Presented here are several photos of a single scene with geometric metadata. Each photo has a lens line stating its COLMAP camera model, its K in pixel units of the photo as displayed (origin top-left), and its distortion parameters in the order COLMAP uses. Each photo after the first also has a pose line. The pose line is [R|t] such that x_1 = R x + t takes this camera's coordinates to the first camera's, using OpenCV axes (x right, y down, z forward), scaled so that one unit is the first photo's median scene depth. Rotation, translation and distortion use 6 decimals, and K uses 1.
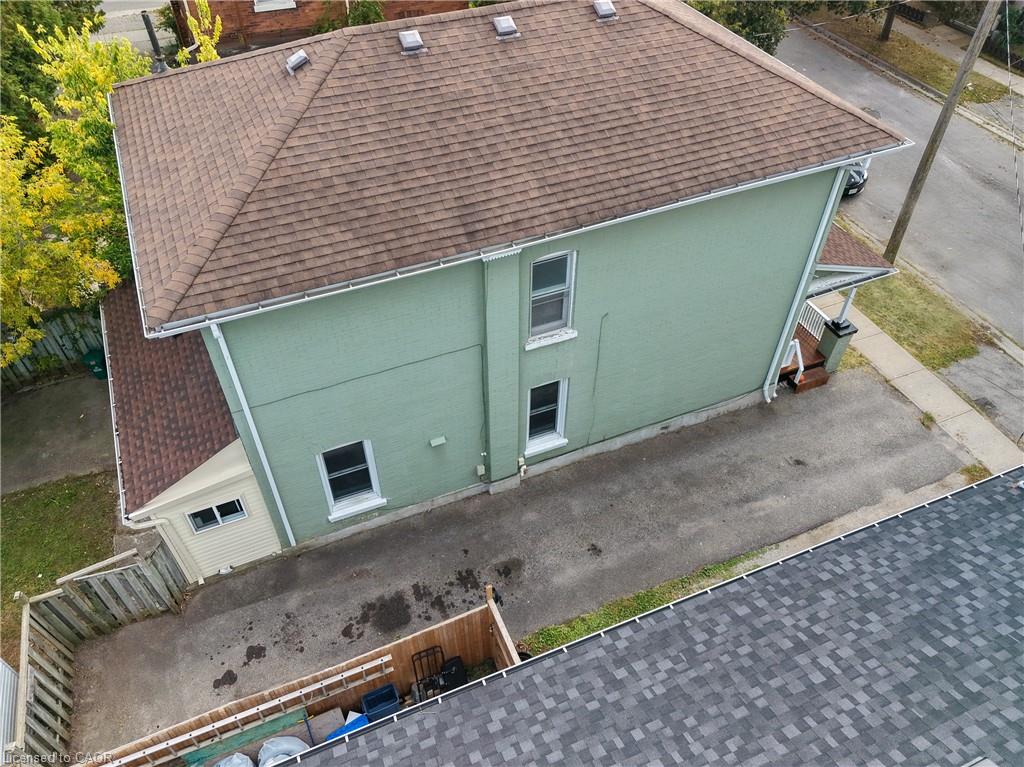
lens RADIAL K [[754.4, 0, 512.5], [0, 754.4, 379.0], [0, 0, 1]] dist [0.068629, -0.056435]
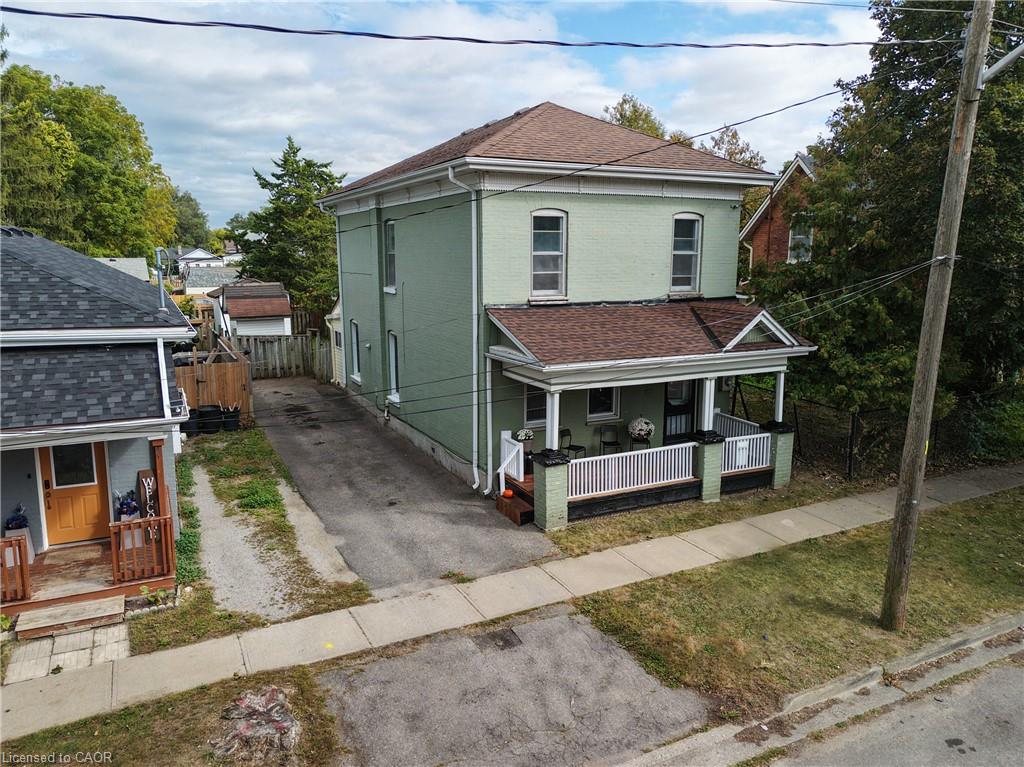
lens RADIAL K [[754.4, 0, 512.5], [0, 754.4, 379.0], [0, 0, 1]] dist [0.068629, -0.056435]
pose [[0.057884, 0.164475, -0.984681, 1.381816], [-0.698212, 0.711648, 0.077826, -0.186517], [0.713547, 0.683011, 0.156031, 0.942177]]
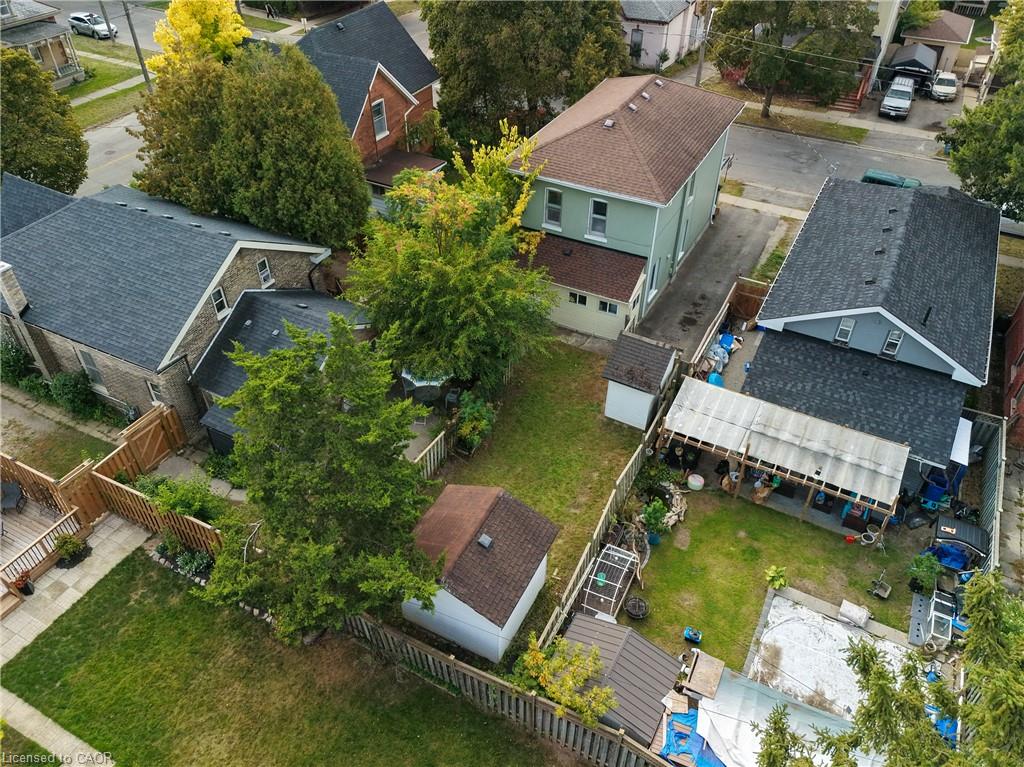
lens RADIAL K [[754.4, 0, 512.5], [0, 754.4, 379.0], [0, 0, 1]] dist [0.068629, -0.056435]
pose [[0.777032, -0.399502, 0.486436, -1.746917], [0.436475, 0.898785, 0.040933, 0.115015], [-0.453554, 0.180511, 0.872757, -0.818822]]
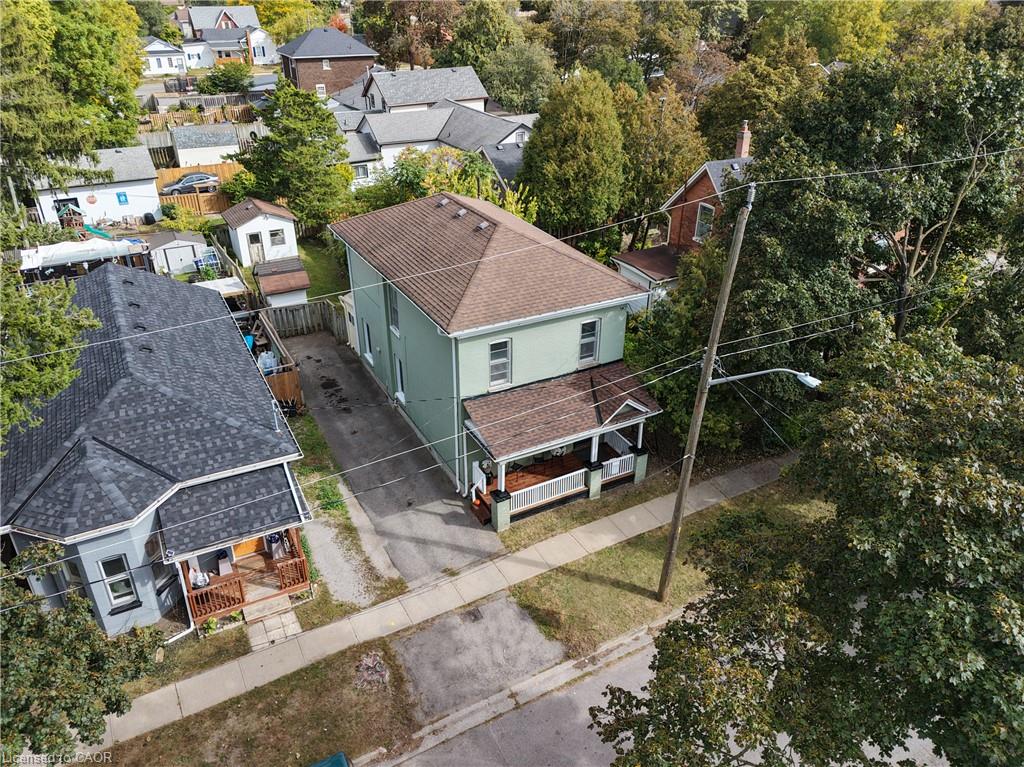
lens RADIAL K [[754.4, 0, 512.5], [0, 754.4, 379.0], [0, 0, 1]] dist [0.068629, -0.056435]
pose [[0.088439, 0.477286, -0.874286, 1.803482], [-0.701080, 0.653328, 0.285743, -0.722150], [0.707577, 0.587674, 0.392395, 0.420258]]
